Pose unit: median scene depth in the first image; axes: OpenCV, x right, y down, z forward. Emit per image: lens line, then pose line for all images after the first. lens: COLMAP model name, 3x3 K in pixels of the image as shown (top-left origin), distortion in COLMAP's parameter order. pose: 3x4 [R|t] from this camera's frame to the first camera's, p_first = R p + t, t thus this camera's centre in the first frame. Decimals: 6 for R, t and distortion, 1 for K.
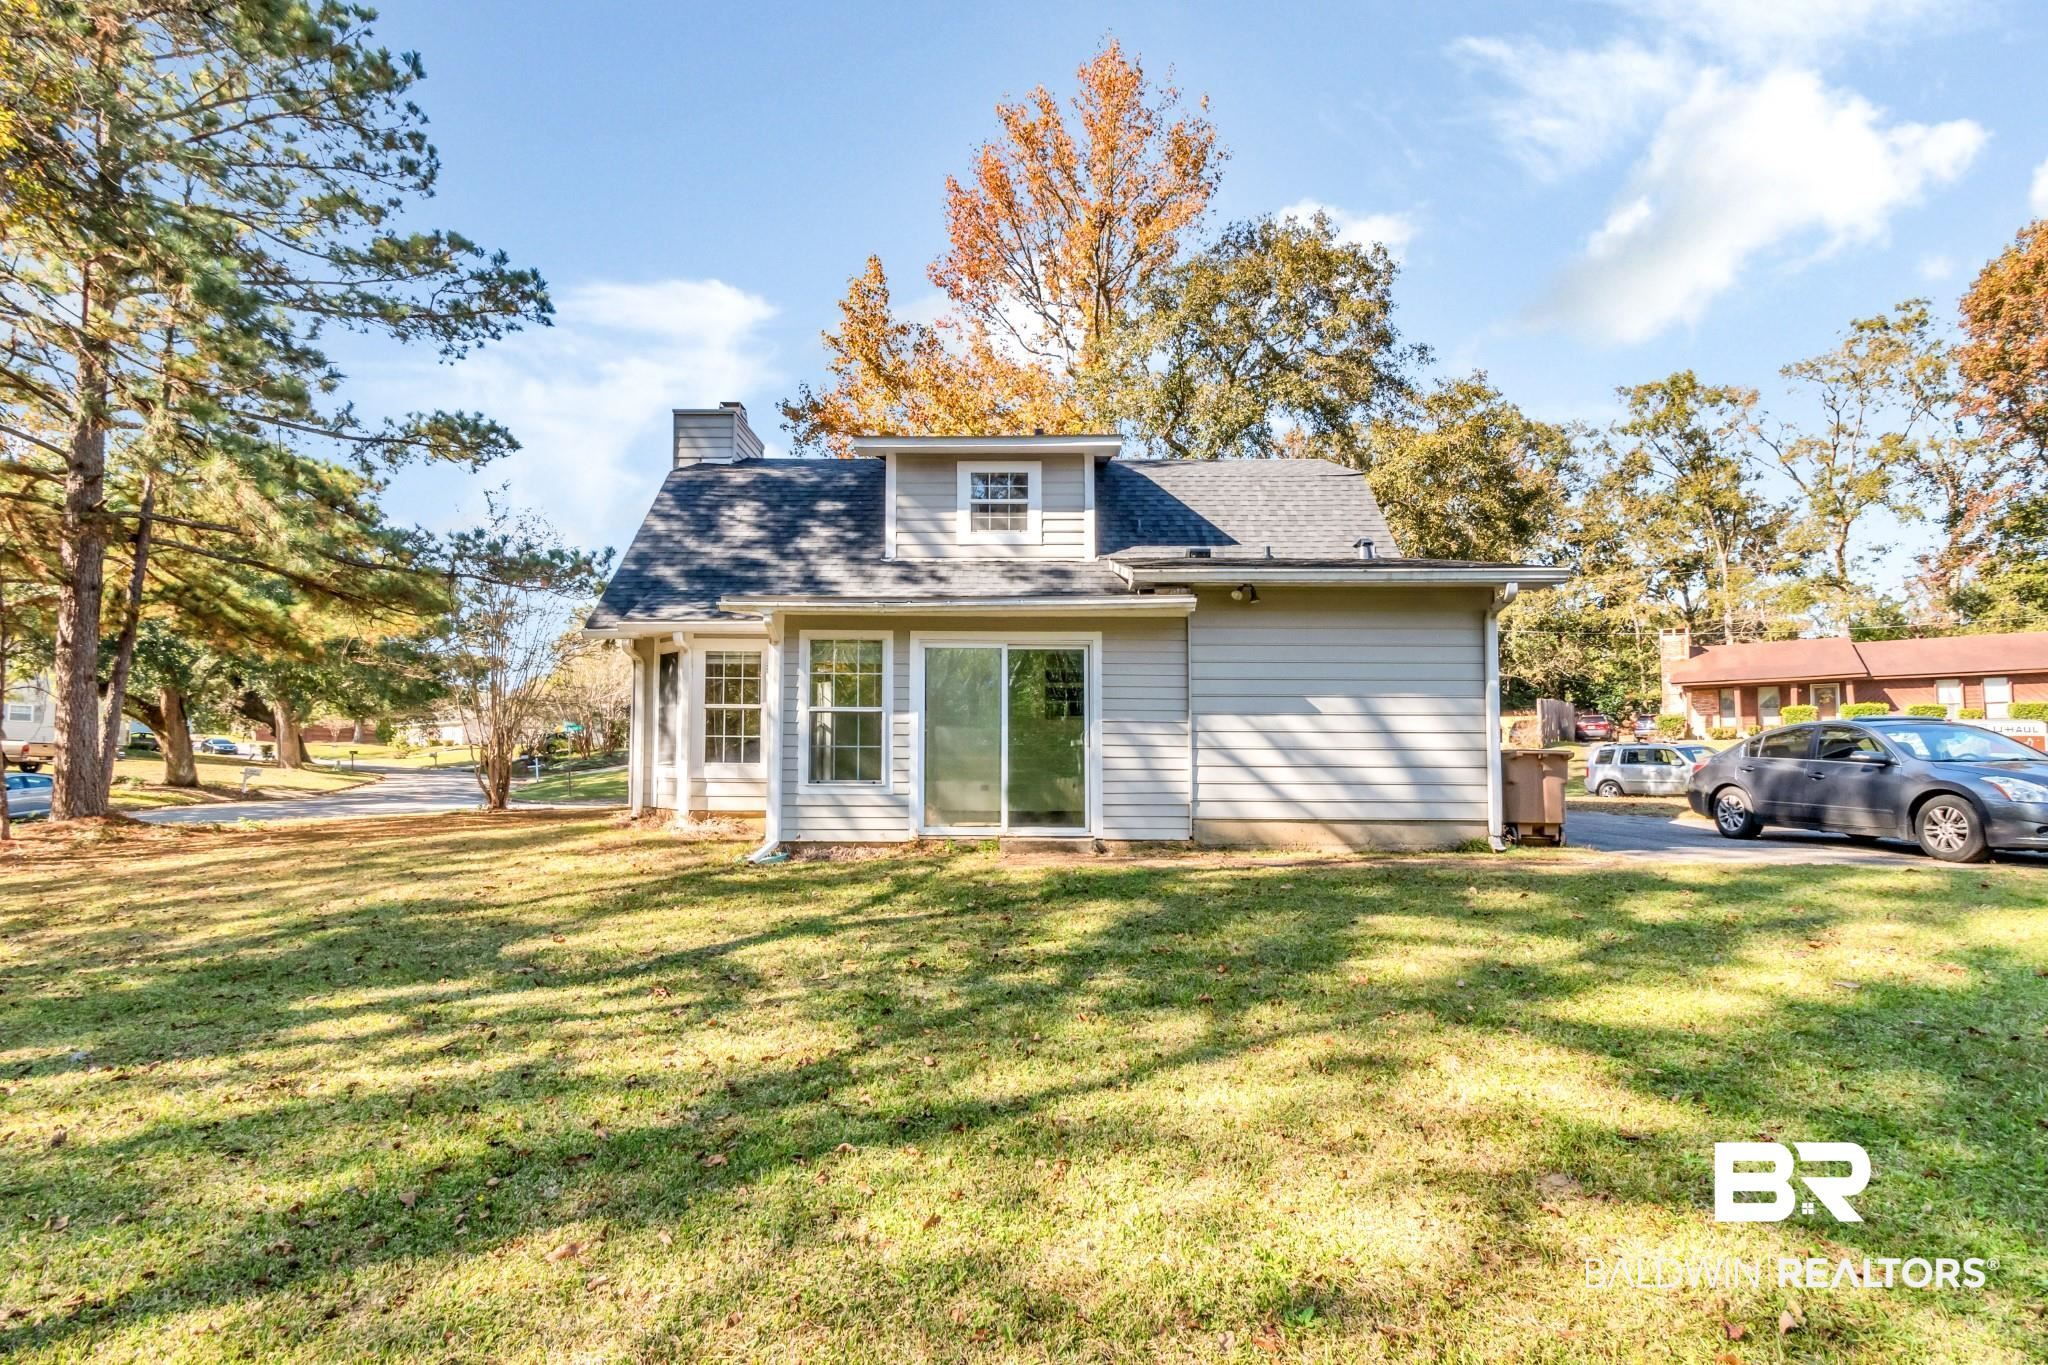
lens RADIAL K [[935.9, 0, 1023.3], [0, 935.9, 757.8], [0, 0, 1]] dist [0.001830, -0.000512]
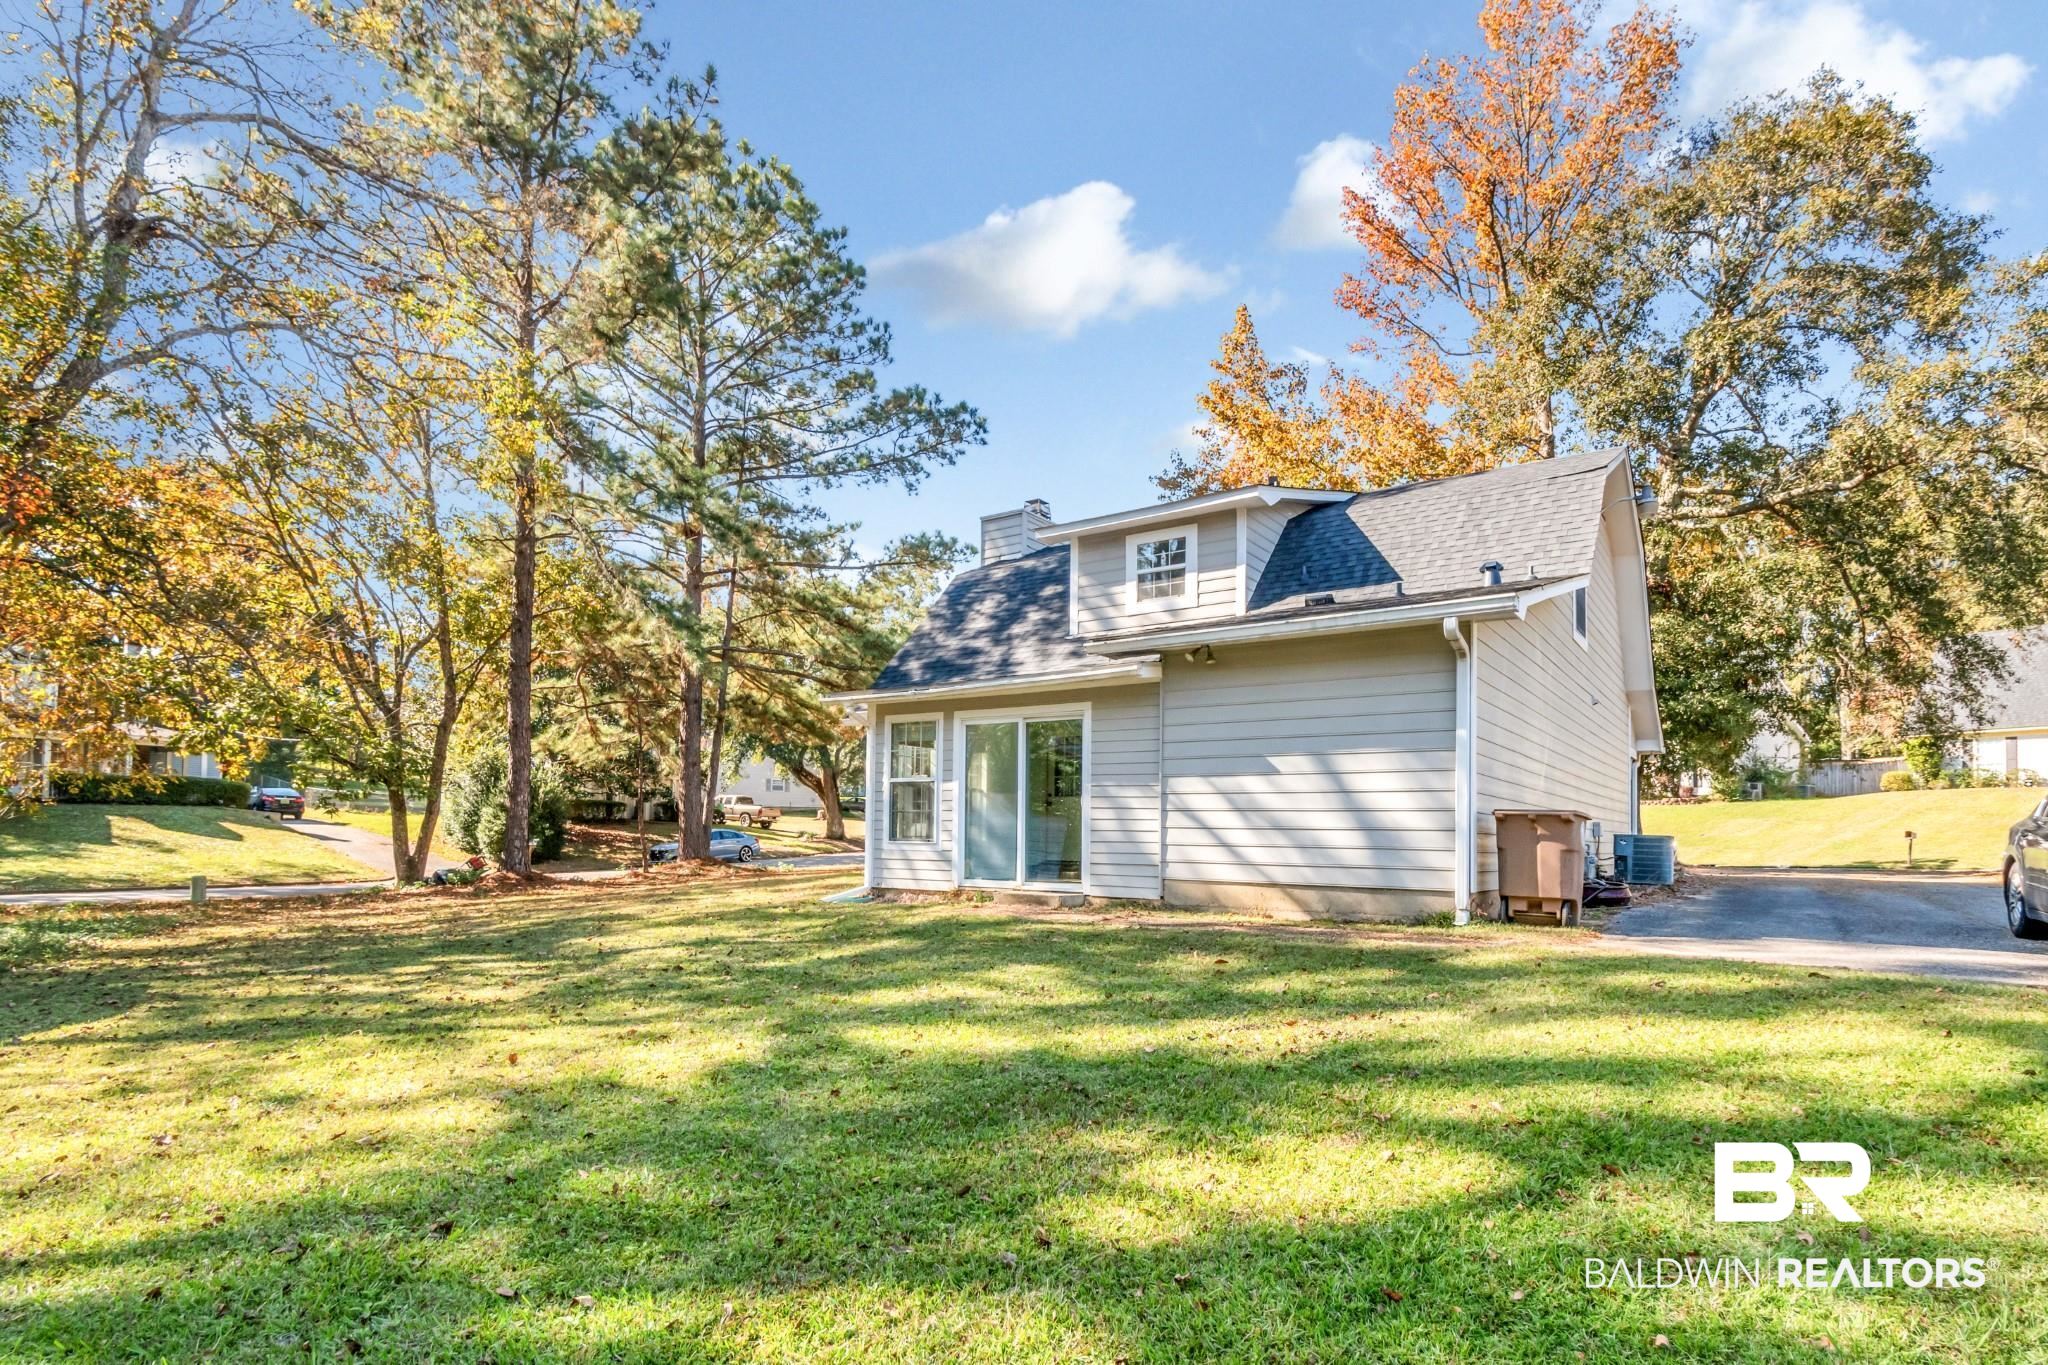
lens RADIAL K [[1000.9, 0, 1082.1], [0, 1000.9, 839.2], [0, 0, 1]] dist [0.001360, 0.000762]
pose [[0.843324, 0.009280, -0.537325, 0.689266], [0.003782, 0.999724, 0.023202, -0.004338], [0.537392, -0.021599, 0.843056, 0.027049]]
